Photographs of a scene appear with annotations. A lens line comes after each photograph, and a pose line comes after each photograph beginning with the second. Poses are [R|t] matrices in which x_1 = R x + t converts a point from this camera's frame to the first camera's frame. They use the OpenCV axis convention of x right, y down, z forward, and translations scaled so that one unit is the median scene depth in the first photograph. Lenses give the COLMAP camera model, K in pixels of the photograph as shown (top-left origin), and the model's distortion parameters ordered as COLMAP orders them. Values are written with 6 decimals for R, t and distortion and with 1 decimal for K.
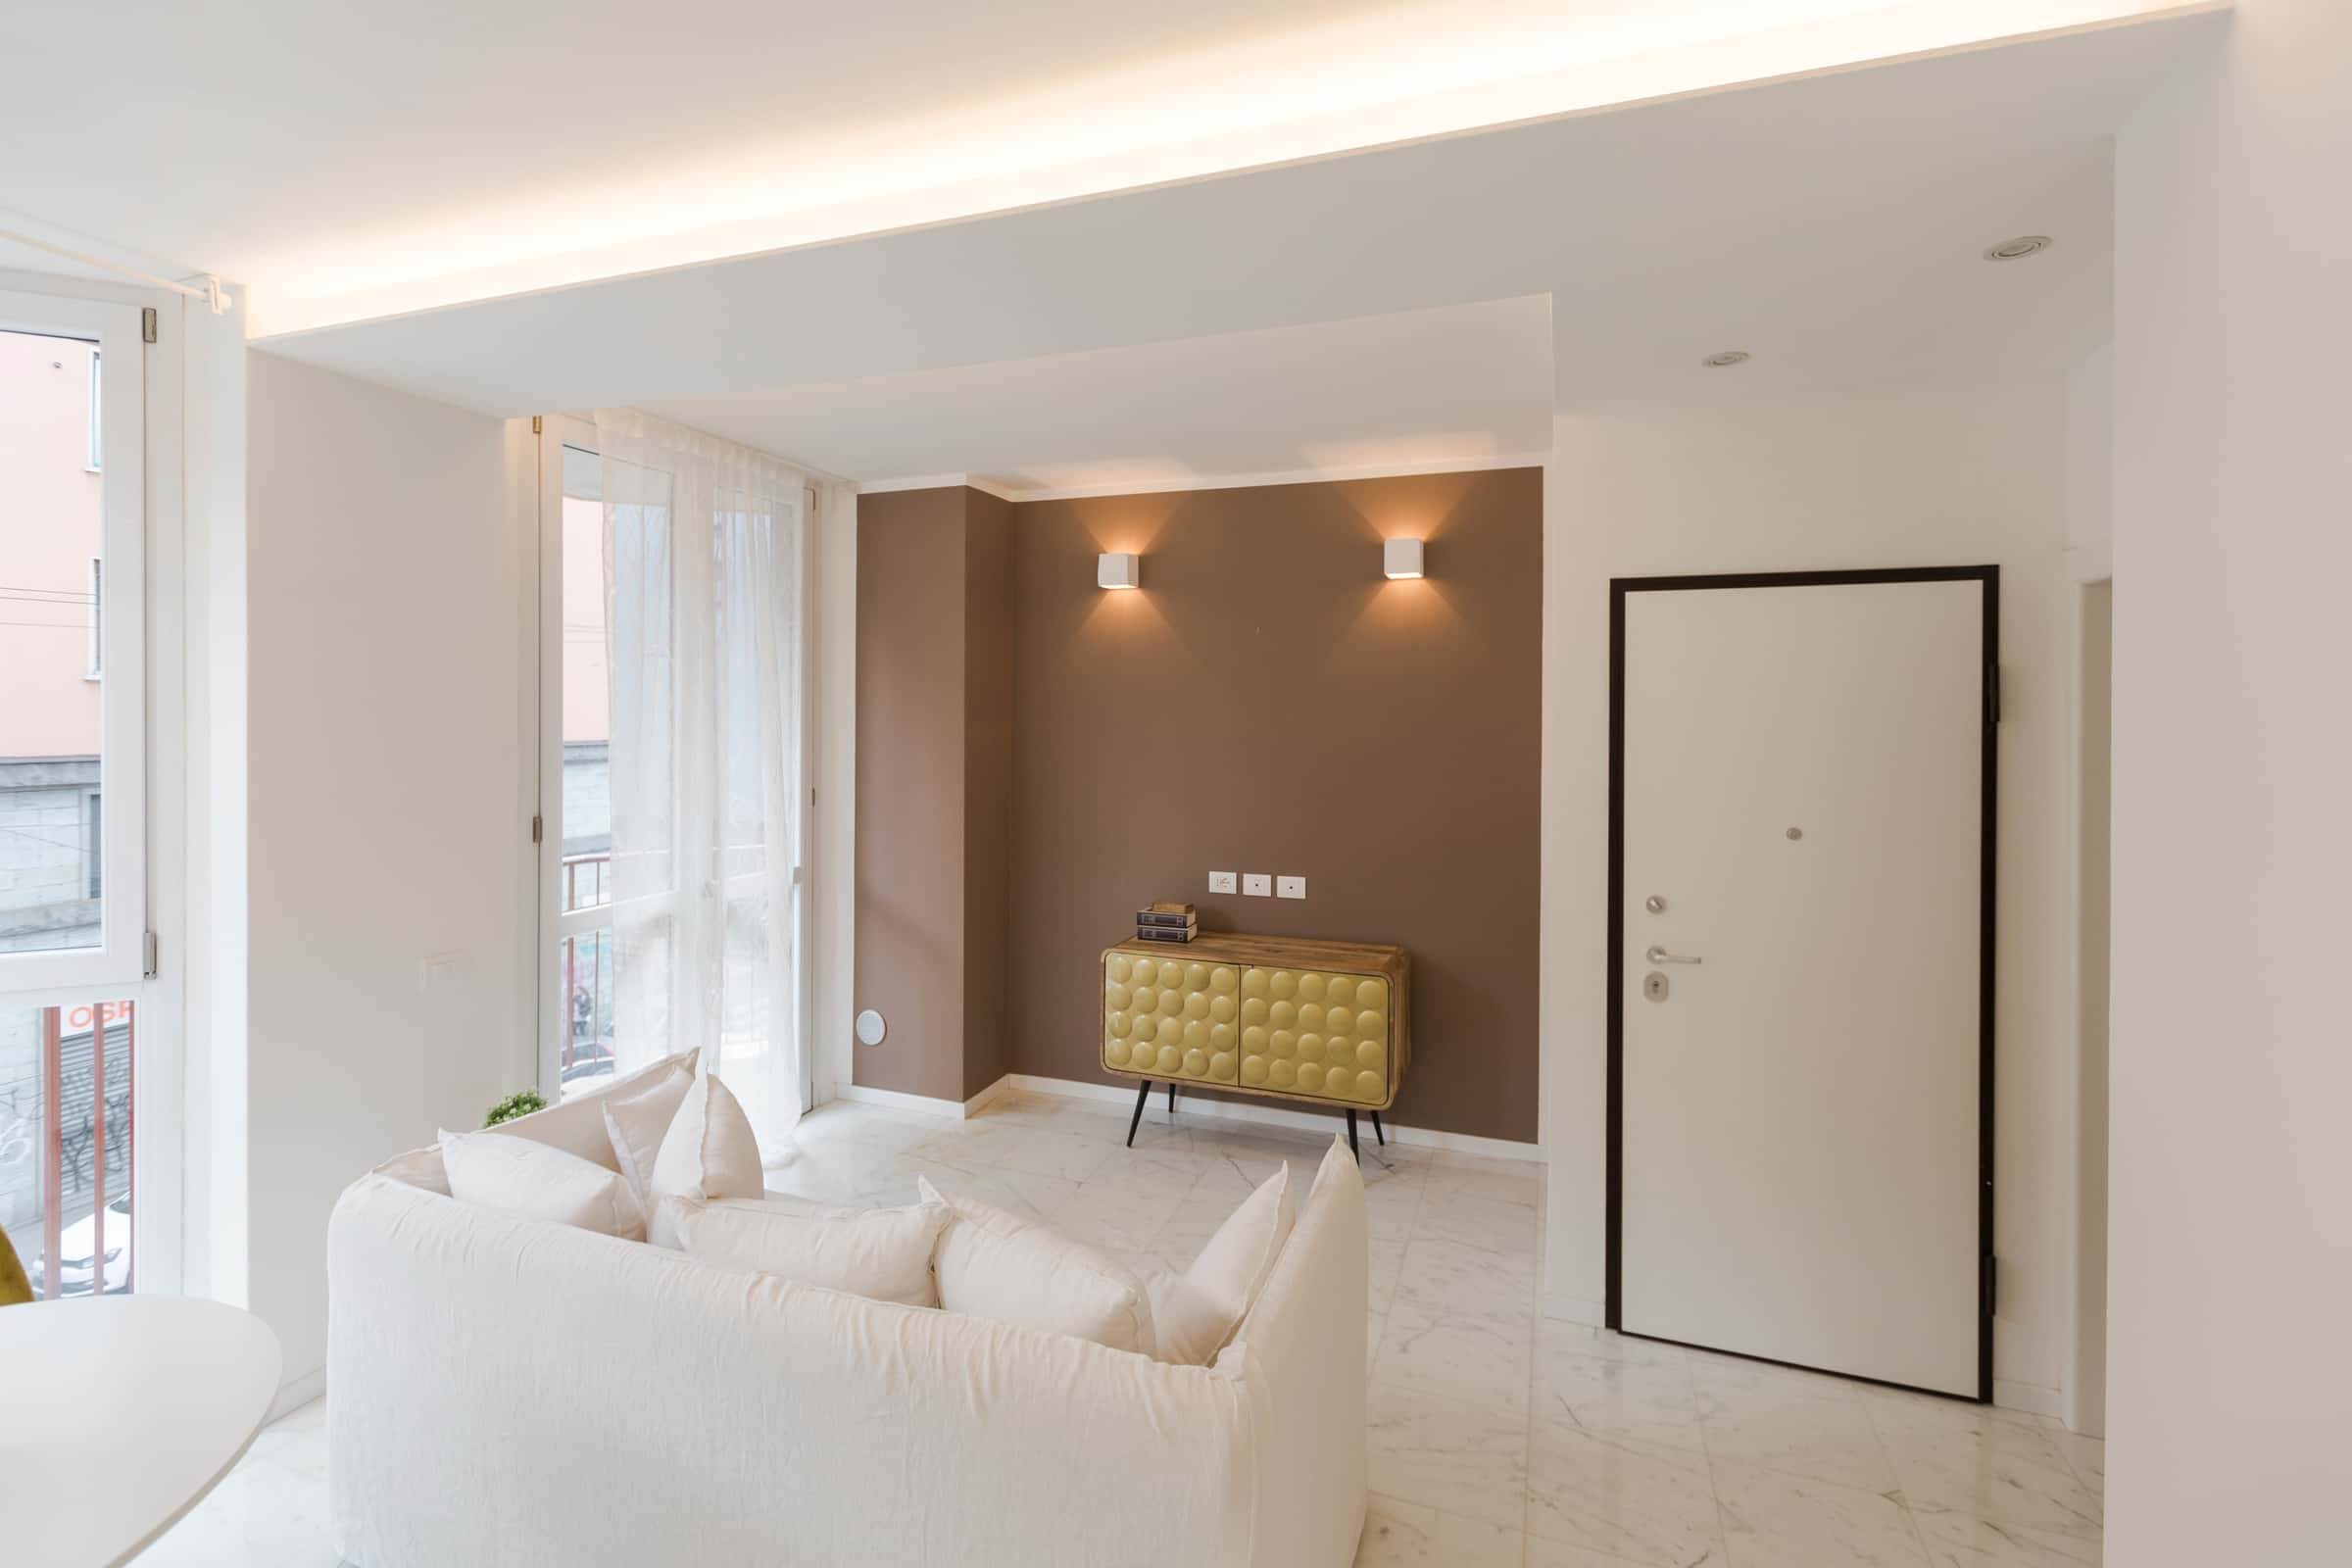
lens RADIAL K [[1055.8, 0, 1176.0], [0, 1055.8, 719.7], [0, 0, 1]] dist [0.001594, 0.000665]
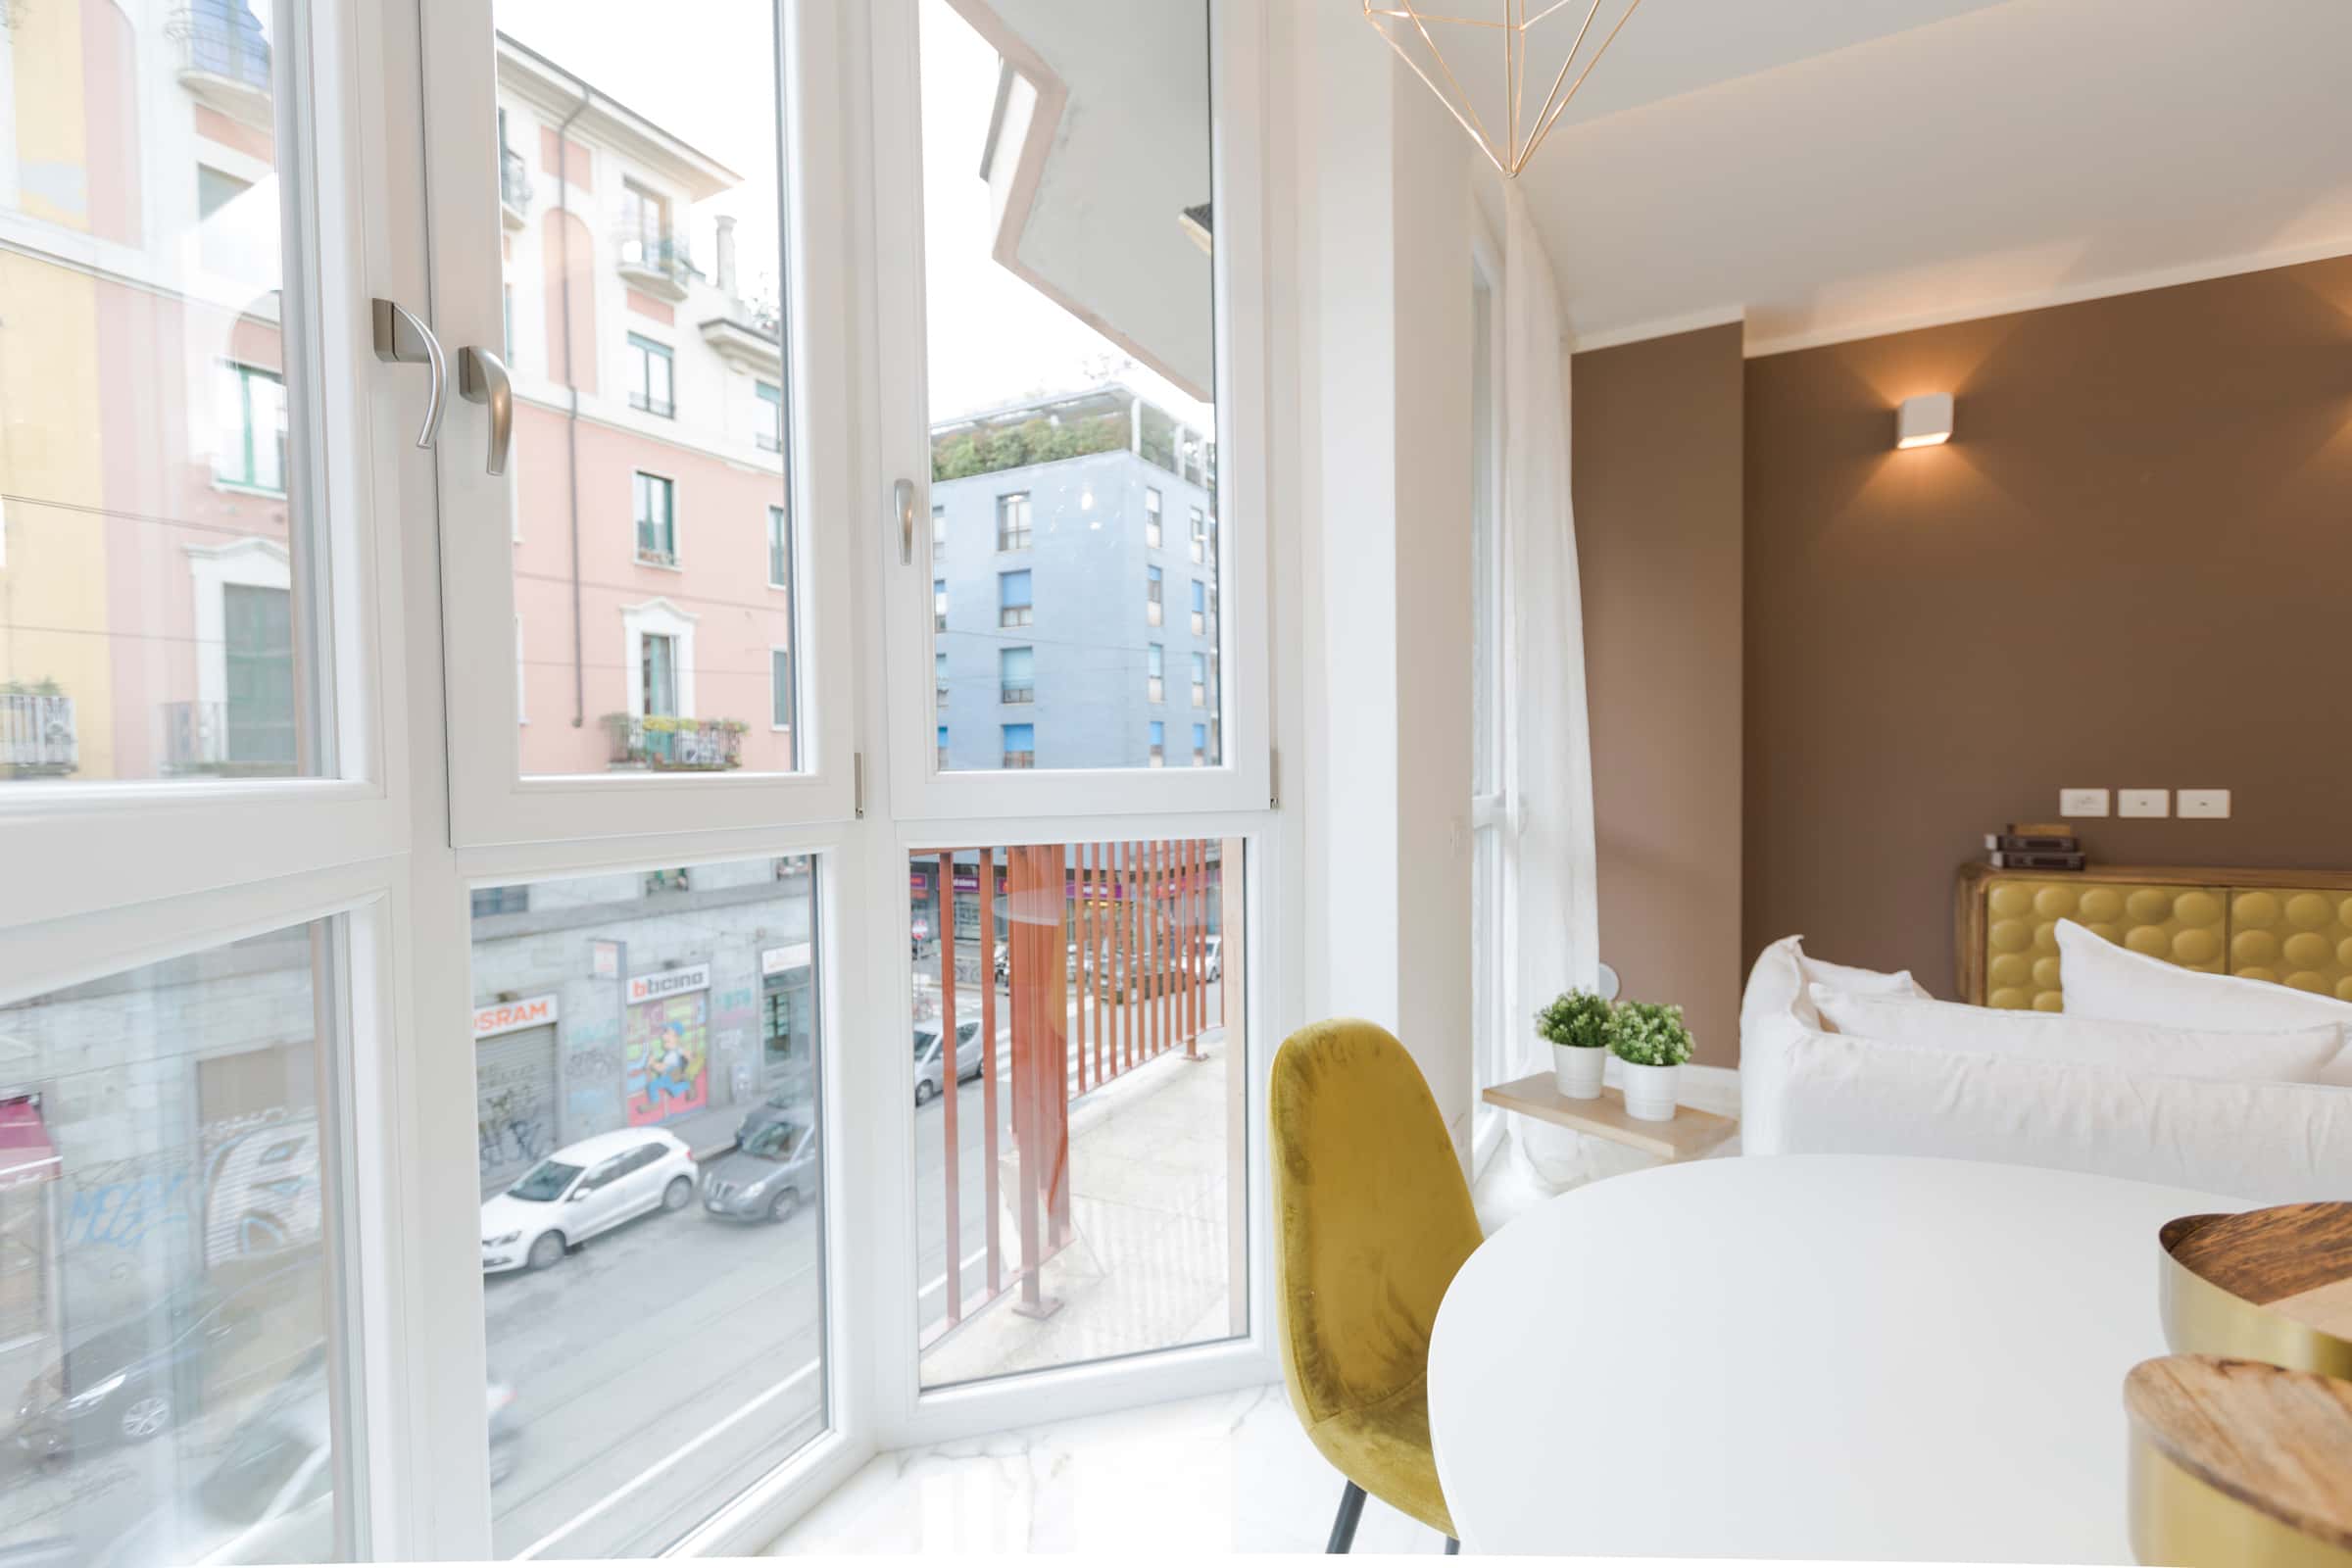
lens RADIAL K [[1042.6, 0, 1176.0], [0, 1042.6, 784.0], [0, 0, 1]] dist [0.000153, -0.000079]
pose [[0.988423, -0.015558, -0.150922, -0.617949], [0.017312, 0.999797, 0.010312, 0.145583], [0.150731, -0.012806, 0.988492, 0.151503]]
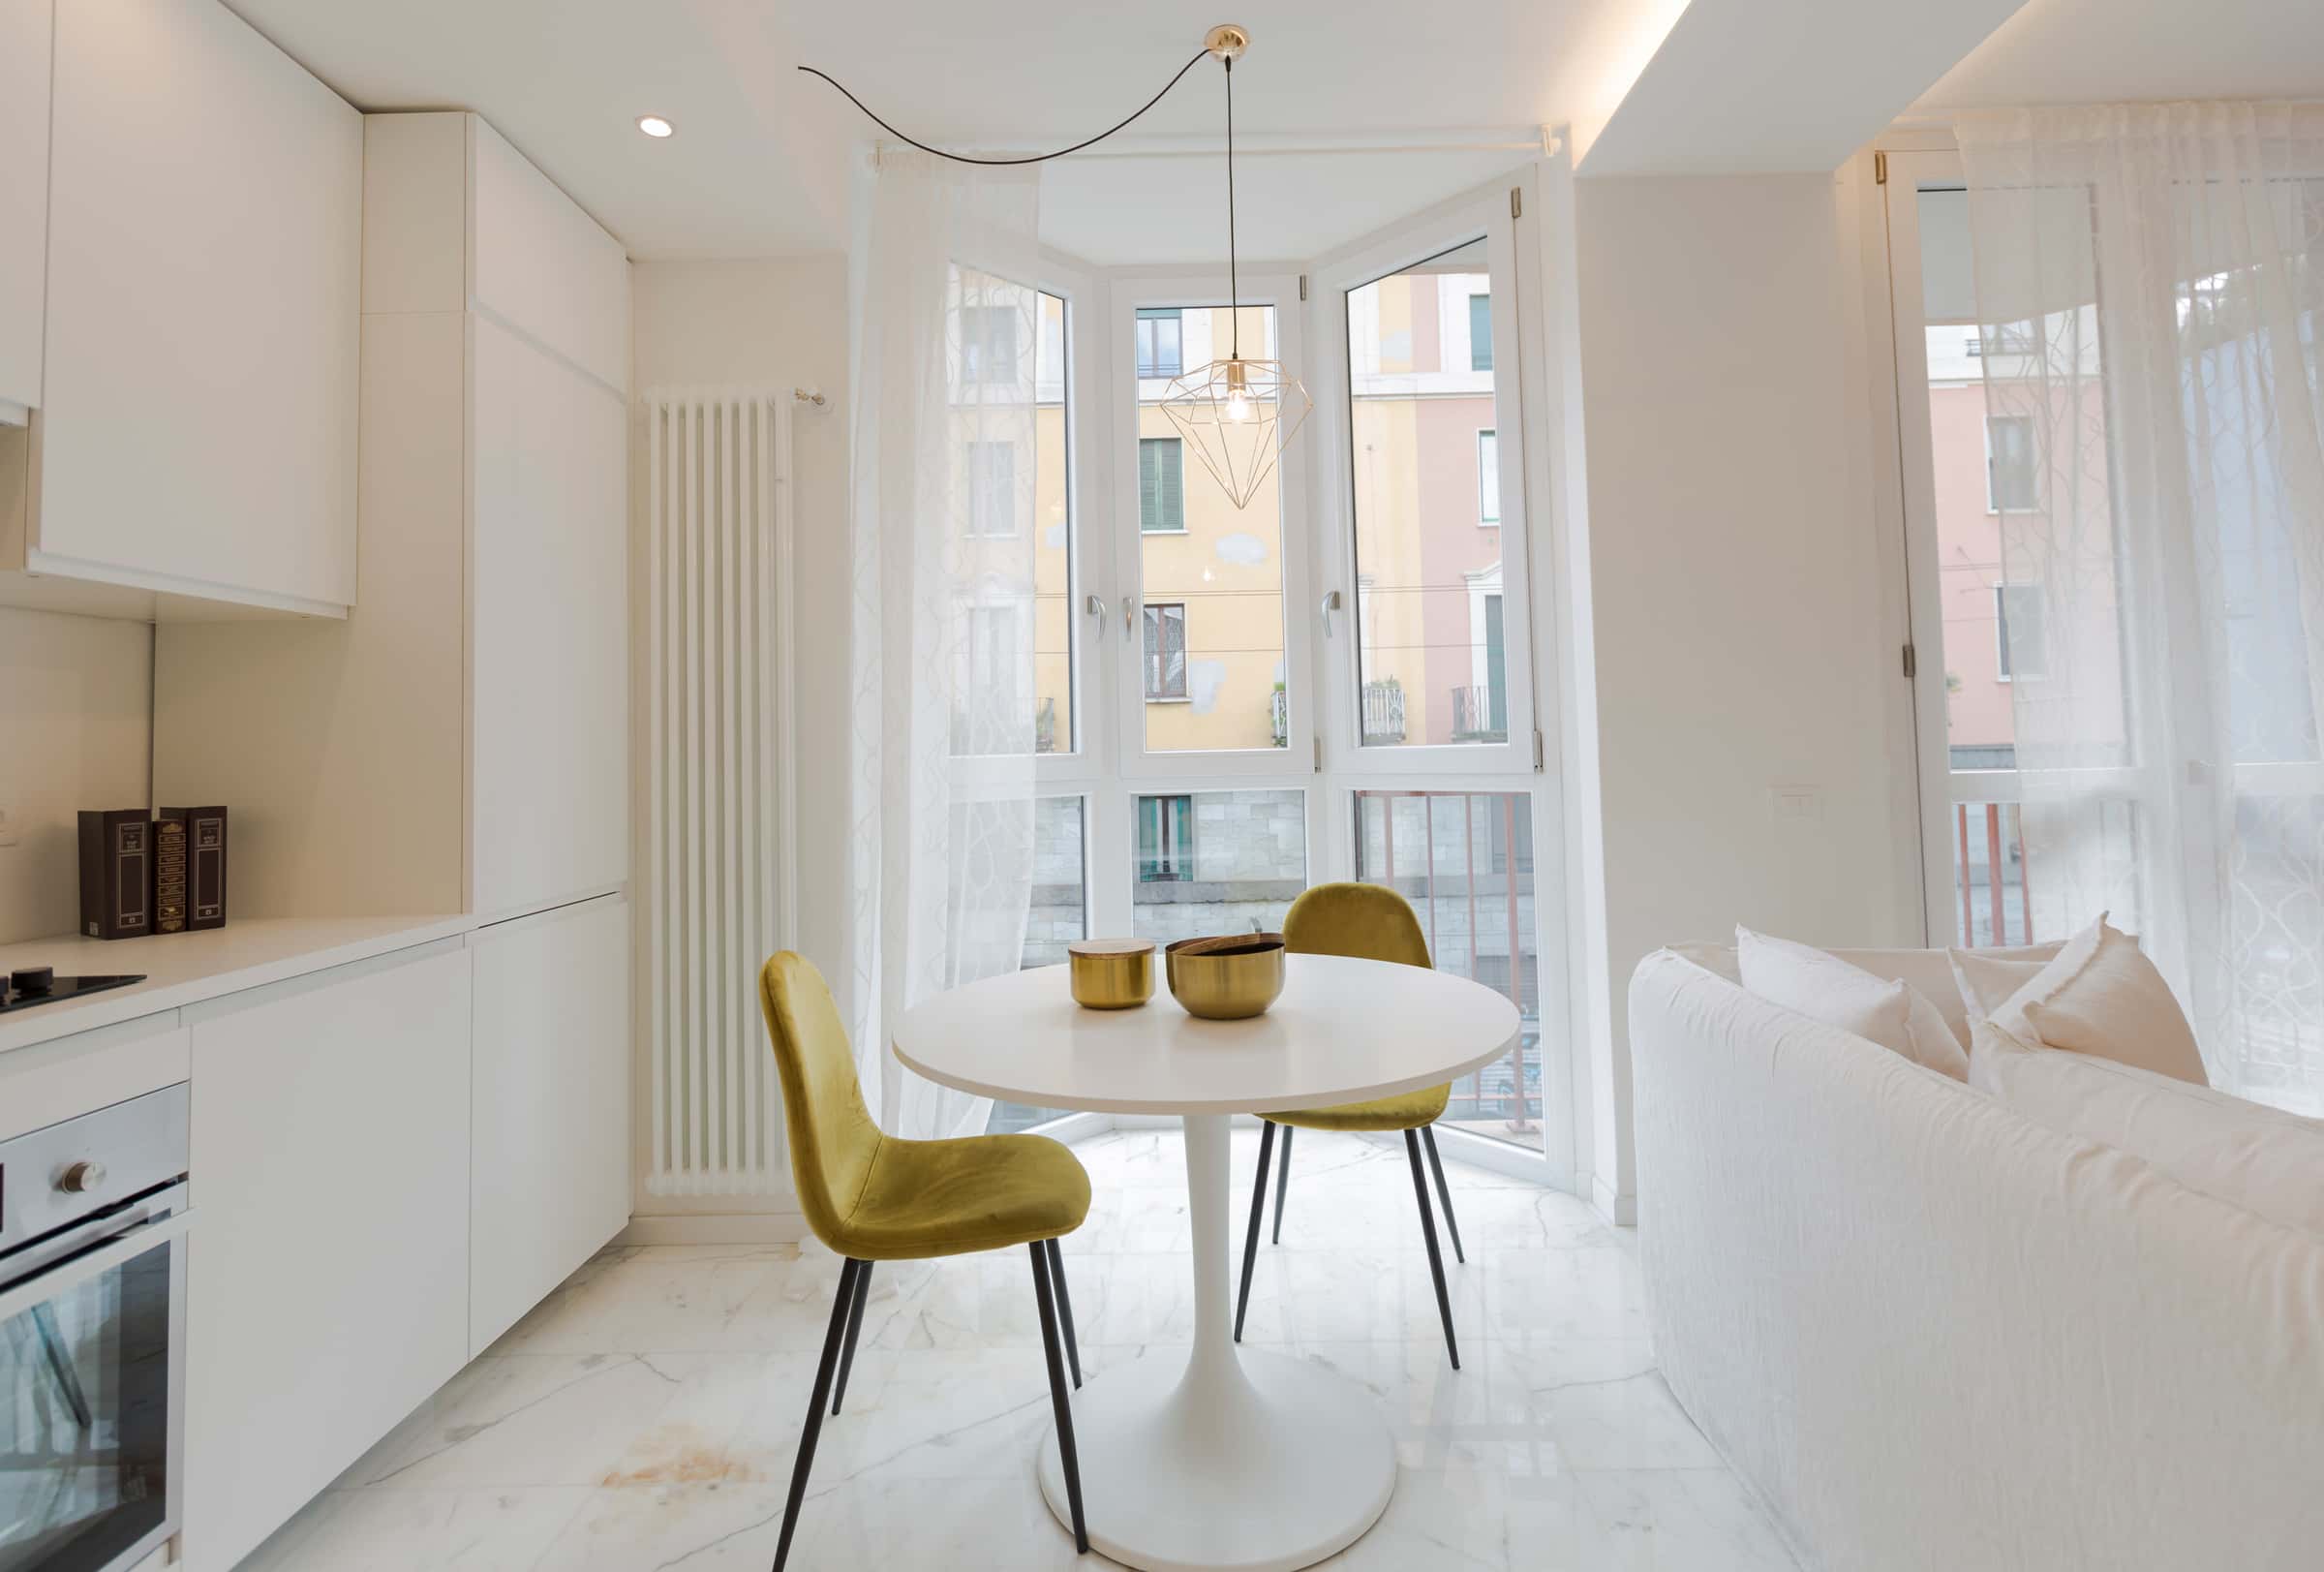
lens RADIAL K [[1111.2, 0, 1164.3], [0, 1111.2, 697.1], [0, 0, 1]] dist [0.000344, 0.000349]
pose [[0.329118, -0.058441, -0.942479, 0.008216], [0.018698, 0.998291, -0.055372, 0.149099], [0.944104, 0.000602, 0.329648, 0.159497]]
